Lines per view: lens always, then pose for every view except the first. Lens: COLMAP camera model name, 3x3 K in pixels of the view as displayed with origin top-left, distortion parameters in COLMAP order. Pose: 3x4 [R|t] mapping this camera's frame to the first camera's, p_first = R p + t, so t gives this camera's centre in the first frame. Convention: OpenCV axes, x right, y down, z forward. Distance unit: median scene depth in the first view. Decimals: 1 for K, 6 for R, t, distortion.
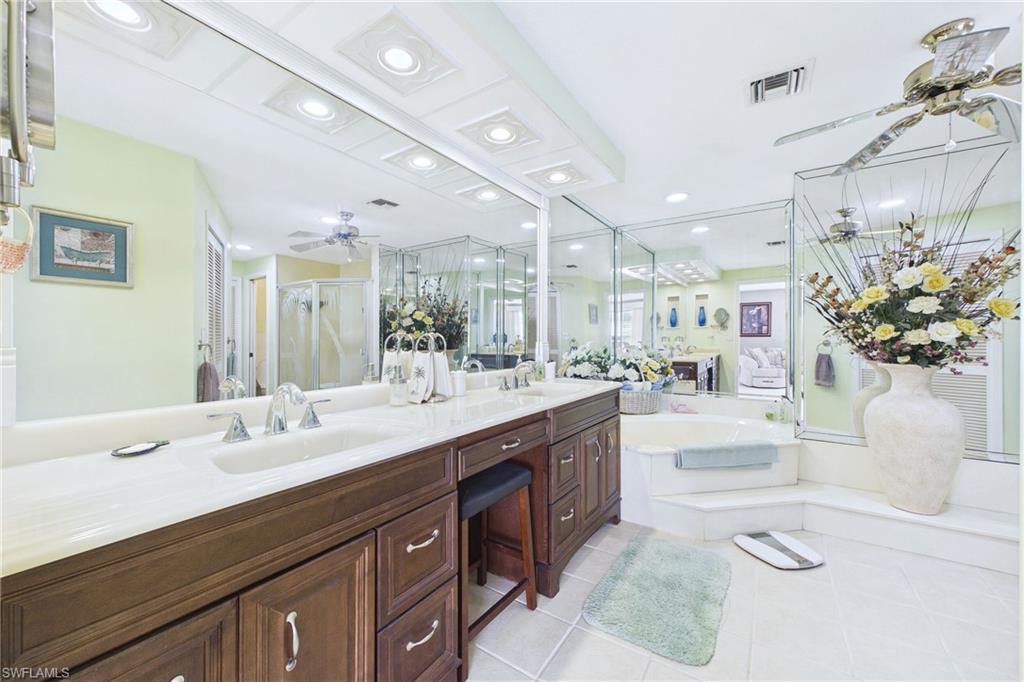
lens RADIAL K [[392.2, 0, 512.0], [0, 392.2, 348.0], [0, 0, 1]] dist [0.000935, 0.000248]
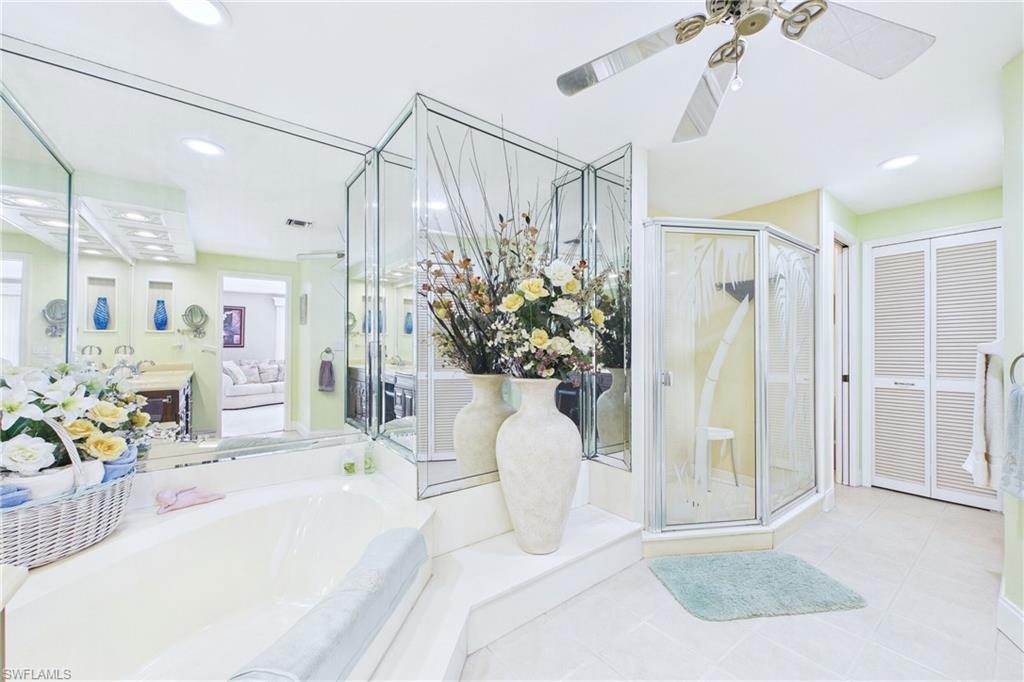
lens RADIAL K [[392.2, 0, 512.0], [0, 392.2, 348.0], [0, 0, 1]] dist [0.000935, 0.000248]
pose [[0.328428, 0.003938, 0.944521, 0.081821], [0.023335, 0.999652, -0.012282, -0.006166], [-0.944241, 0.026074, 0.328222, 0.326673]]
